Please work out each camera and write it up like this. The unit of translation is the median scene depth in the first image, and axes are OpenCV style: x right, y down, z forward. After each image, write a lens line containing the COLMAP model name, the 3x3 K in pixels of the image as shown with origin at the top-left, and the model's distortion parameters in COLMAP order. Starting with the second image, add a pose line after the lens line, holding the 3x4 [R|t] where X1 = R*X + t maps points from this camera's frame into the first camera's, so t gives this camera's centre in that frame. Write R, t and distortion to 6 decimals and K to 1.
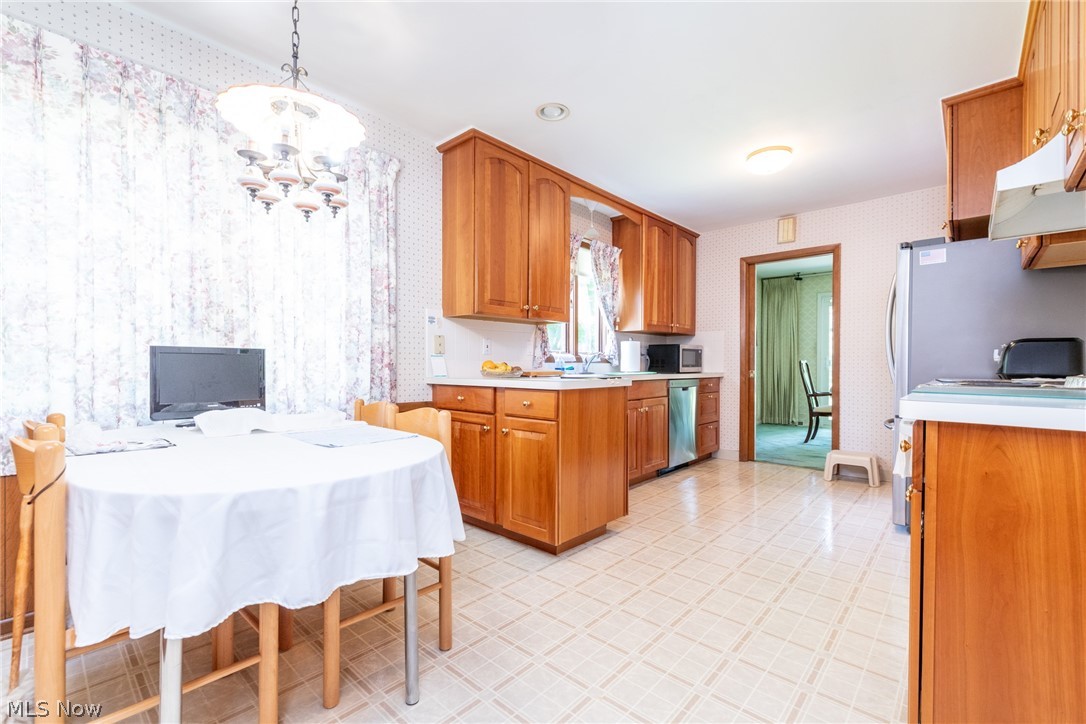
lens RADIAL K [[471.7, 0, 537.6], [0, 471.7, 366.6], [0, 0, 1]] dist [0.004176, -0.000281]
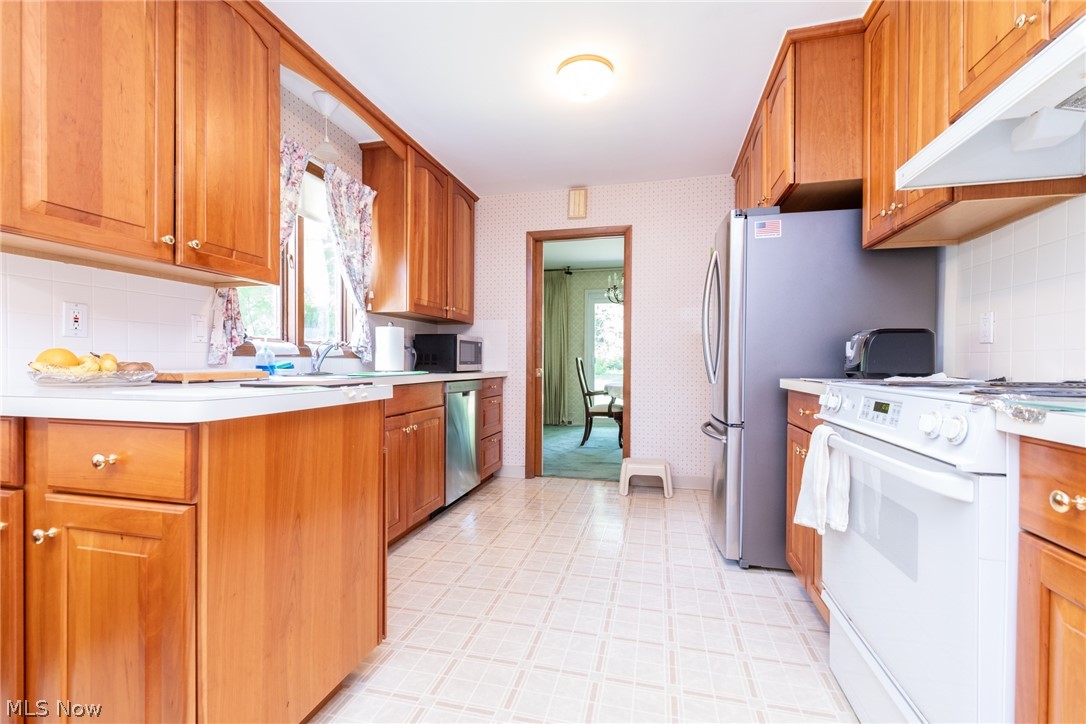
lens RADIAL K [[471.7, 0, 535.5], [0, 471.7, 365.2], [0, 0, 1]] dist [0.004176, -0.000281]
pose [[0.879941, -0.000833, 0.475082, 0.058695], [0.000091, 0.999999, 0.001584, 0.001486], [-0.475083, -0.001351, 0.879940, 0.304119]]
